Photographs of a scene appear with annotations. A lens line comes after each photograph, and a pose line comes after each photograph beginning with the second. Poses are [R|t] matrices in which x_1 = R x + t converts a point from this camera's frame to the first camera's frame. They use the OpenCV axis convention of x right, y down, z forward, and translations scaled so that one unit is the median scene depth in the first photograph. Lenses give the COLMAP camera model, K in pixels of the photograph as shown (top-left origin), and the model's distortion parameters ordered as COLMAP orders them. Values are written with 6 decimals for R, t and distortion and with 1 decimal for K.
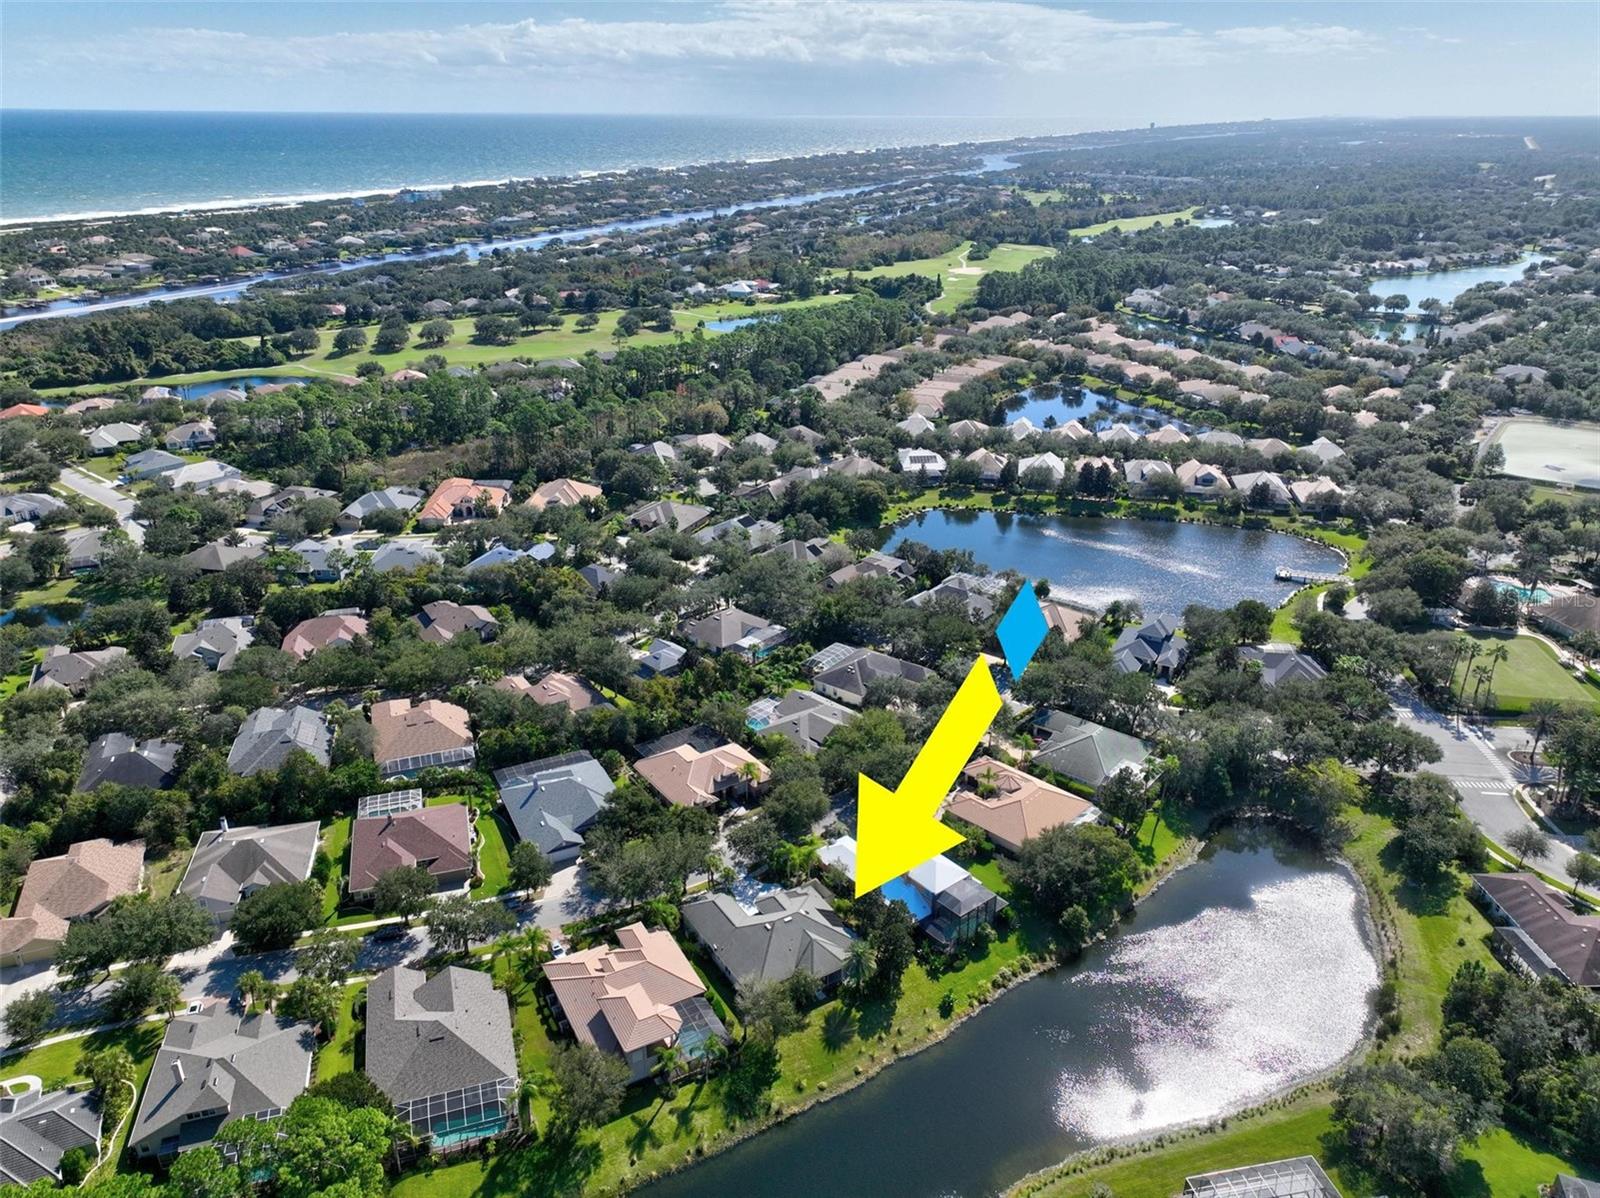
lens RADIAL K [[1107.2, 0, 790.2], [0, 1107.2, 592.0], [0, 0, 1]] dist [0.004160, 0.007687]
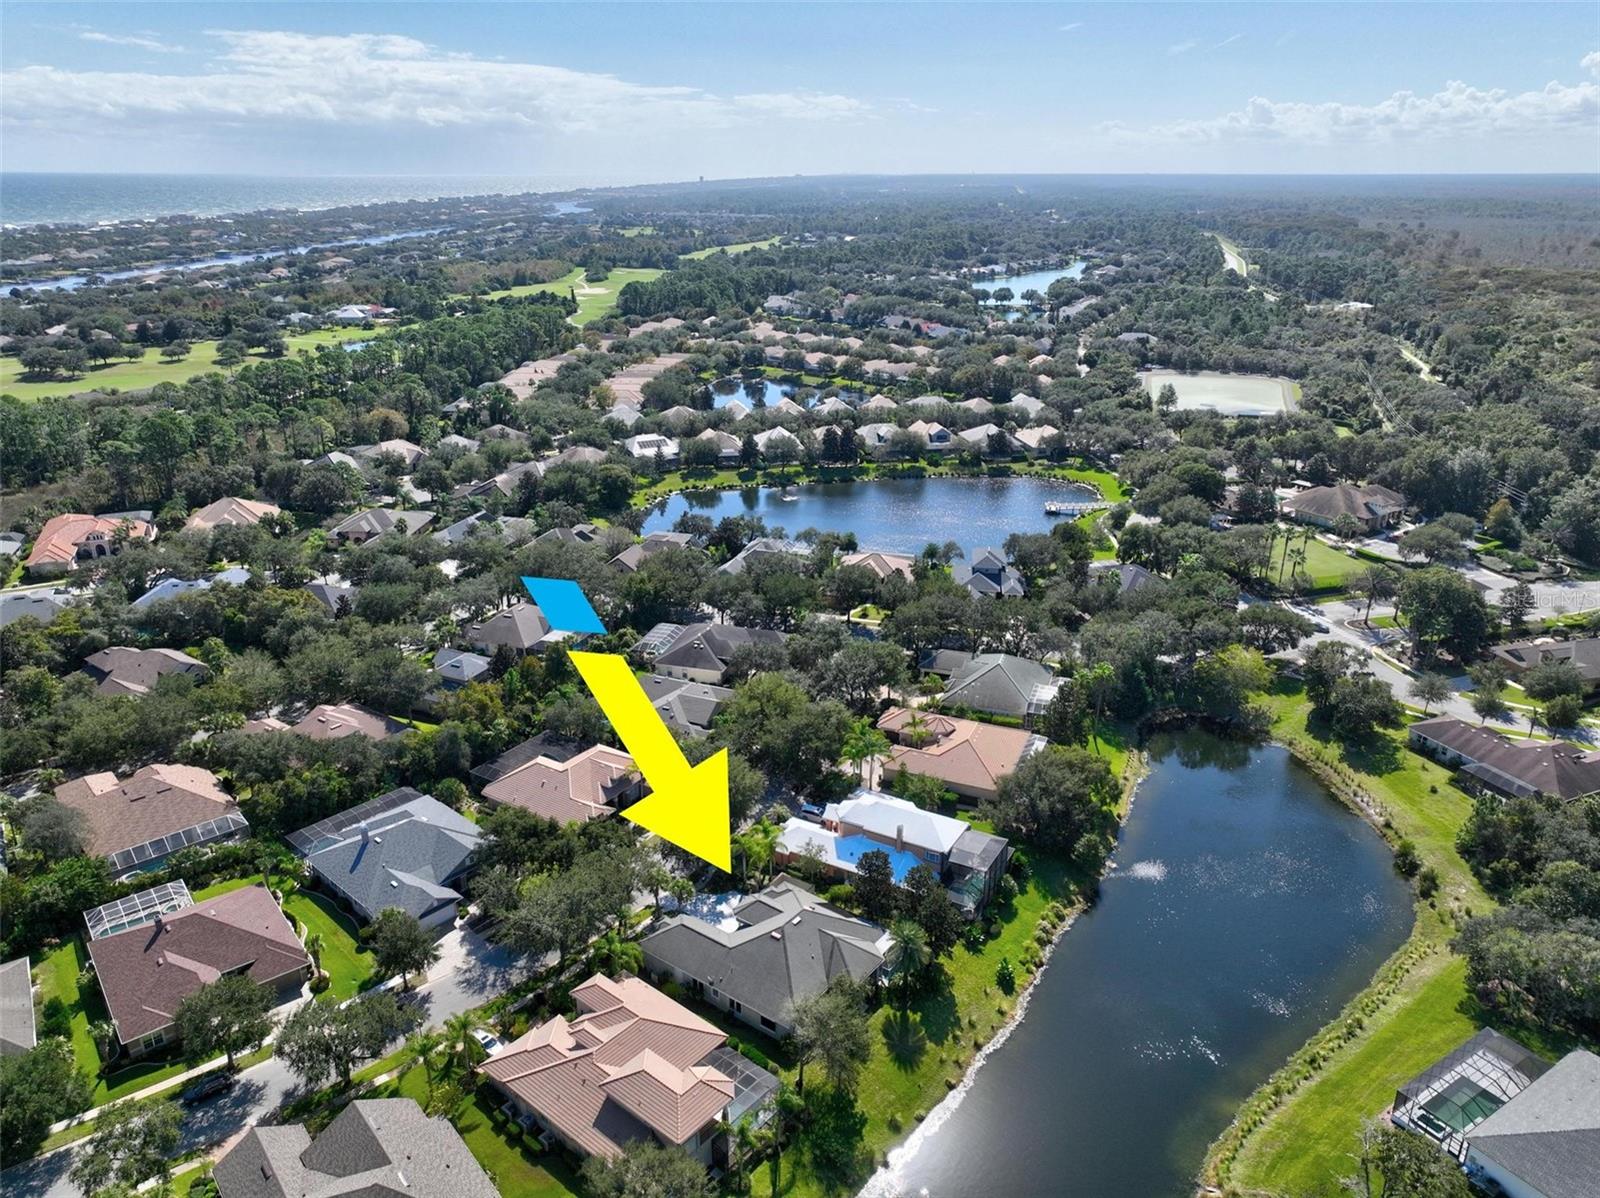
lens RADIAL K [[1107.2, 0, 775.4], [0, 1107.2, 644.3], [0, 0, 1]] dist [0.004160, 0.007687]
pose [[0.935442, -0.146326, 0.321773, -0.111544], [0.148518, 0.988748, 0.017868, 0.044833], [-0.320767, 0.031075, 0.946648, 0.135834]]
